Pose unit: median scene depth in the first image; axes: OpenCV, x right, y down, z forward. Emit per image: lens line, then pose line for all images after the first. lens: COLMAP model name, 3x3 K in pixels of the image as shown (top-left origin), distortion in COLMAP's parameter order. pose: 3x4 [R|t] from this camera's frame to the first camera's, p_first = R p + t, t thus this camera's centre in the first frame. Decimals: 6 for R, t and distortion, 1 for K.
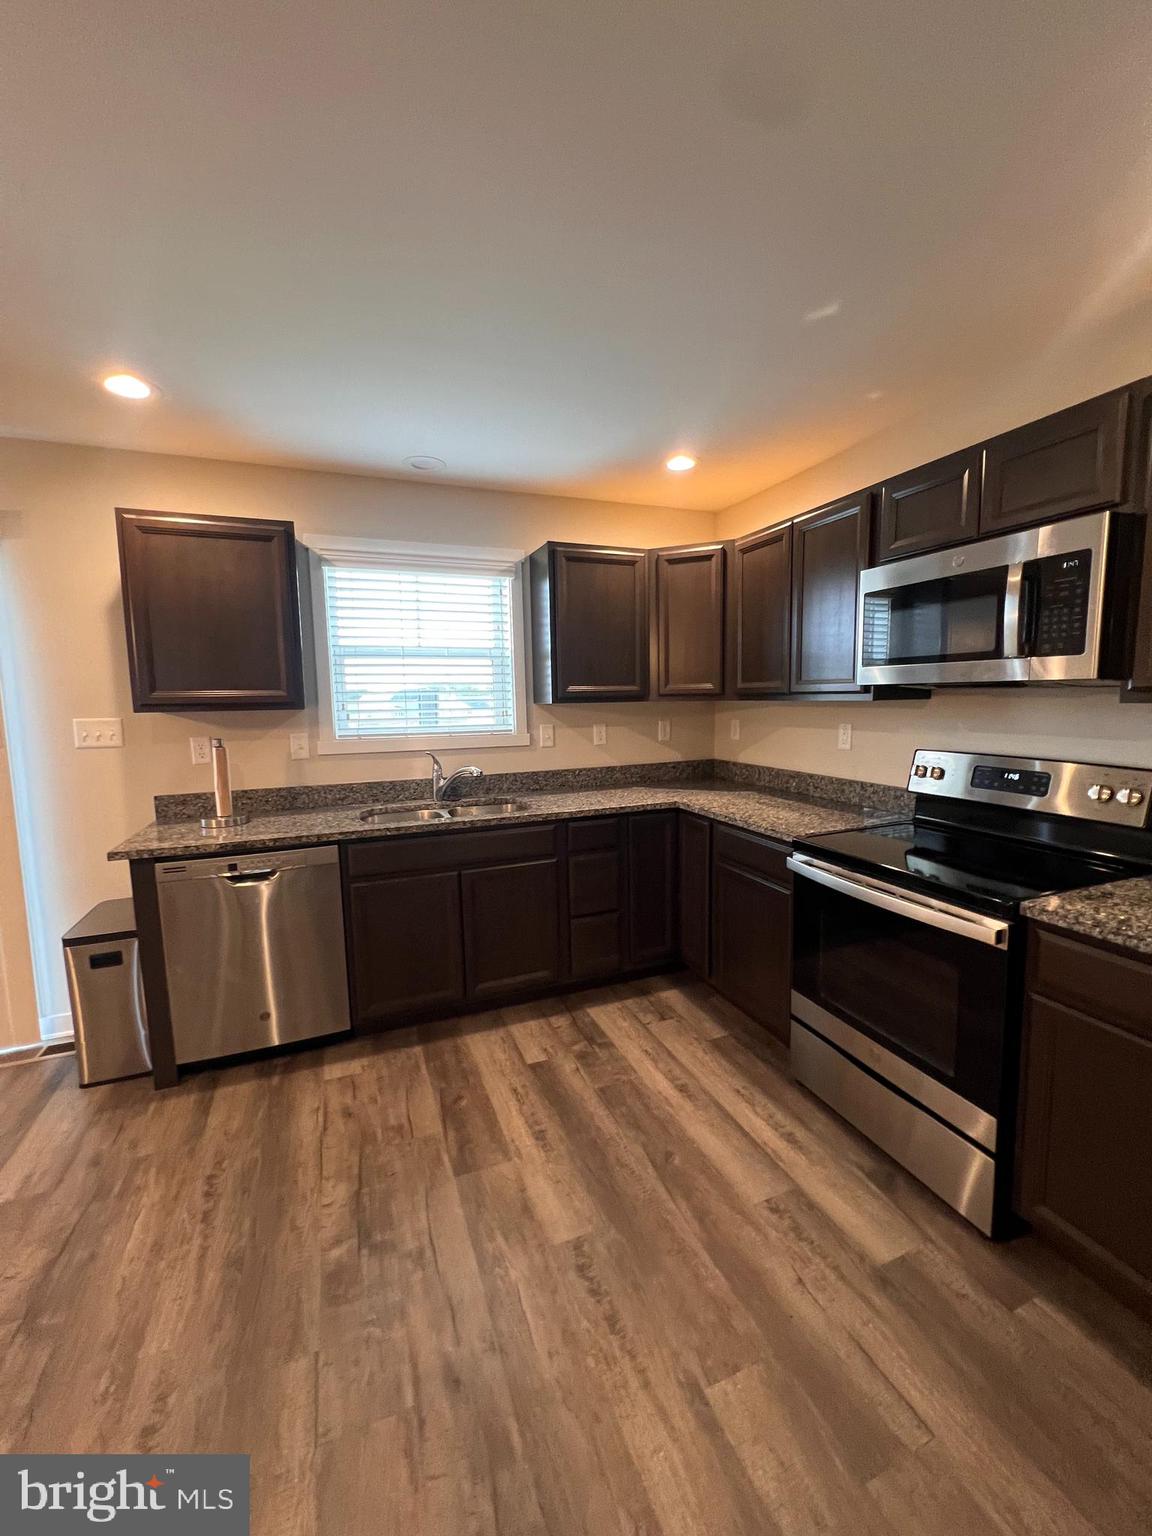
lens RADIAL K [[615.5, 0, 576.0], [0, 615.5, 768.0], [0, 0, 1]] dist [0.000473, 0.000029]
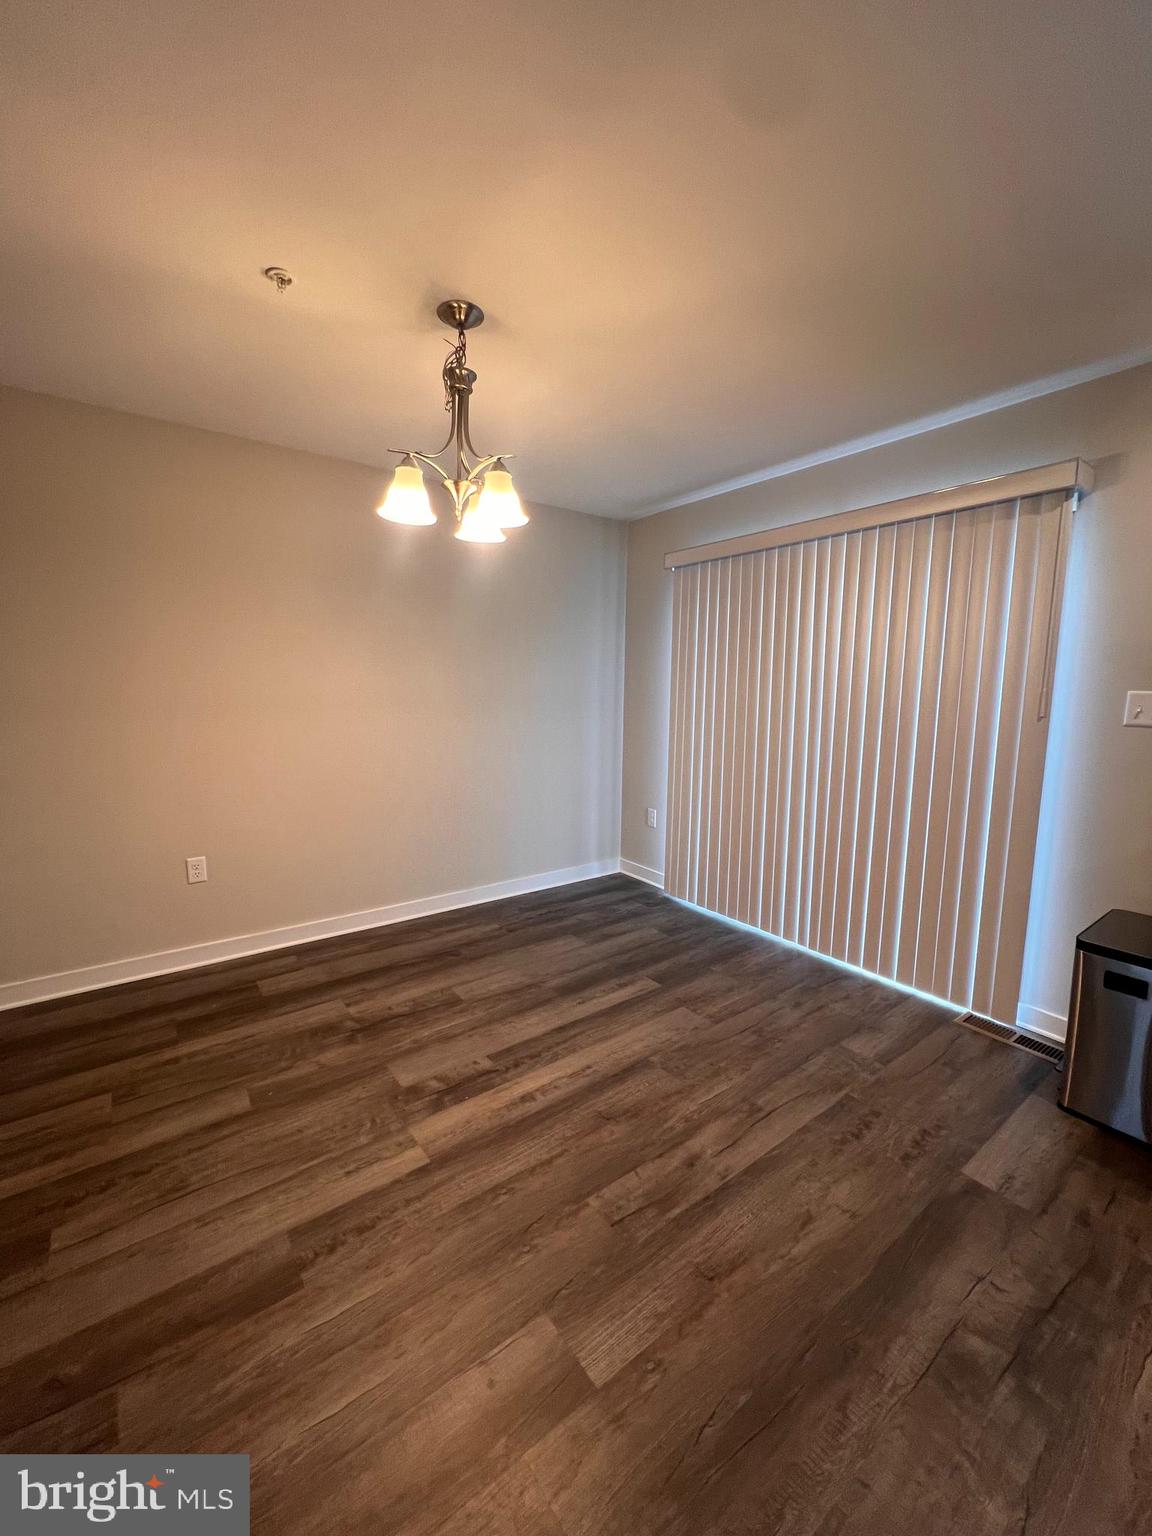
lens RADIAL K [[615.5, 0, 576.0], [0, 615.5, 768.0], [0, 0, 1]] dist [0.000473, 0.000029]
pose [[0.254200, 0.144930, -0.956231, -0.227329], [-0.126914, 0.985157, 0.115576, 0.029667], [0.958789, 0.091980, 0.268820, 0.060340]]
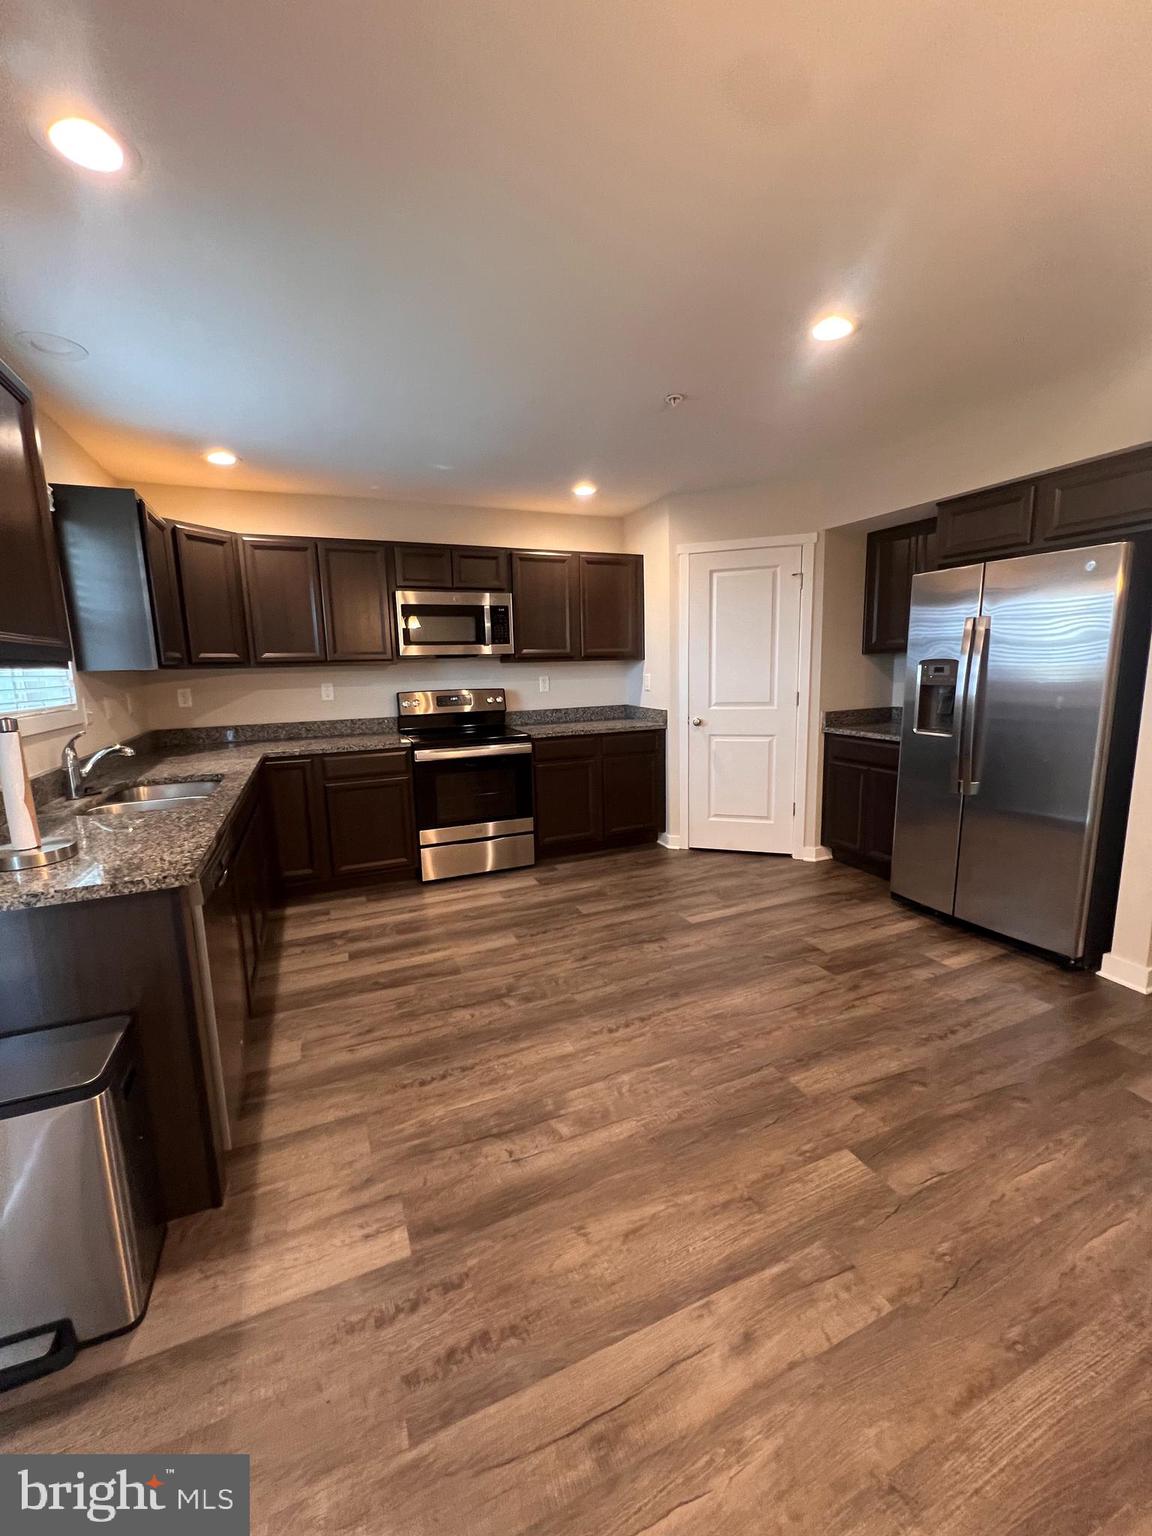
lens RADIAL K [[615.5, 0, 576.0], [0, 615.5, 768.0], [0, 0, 1]] dist [0.000473, 0.000029]
pose [[-0.022646, -0.150302, 0.988381, -1.394522], [0.141798, 0.978157, 0.151996, -0.014986], [-0.989636, 0.143593, -0.000839, 0.562720]]
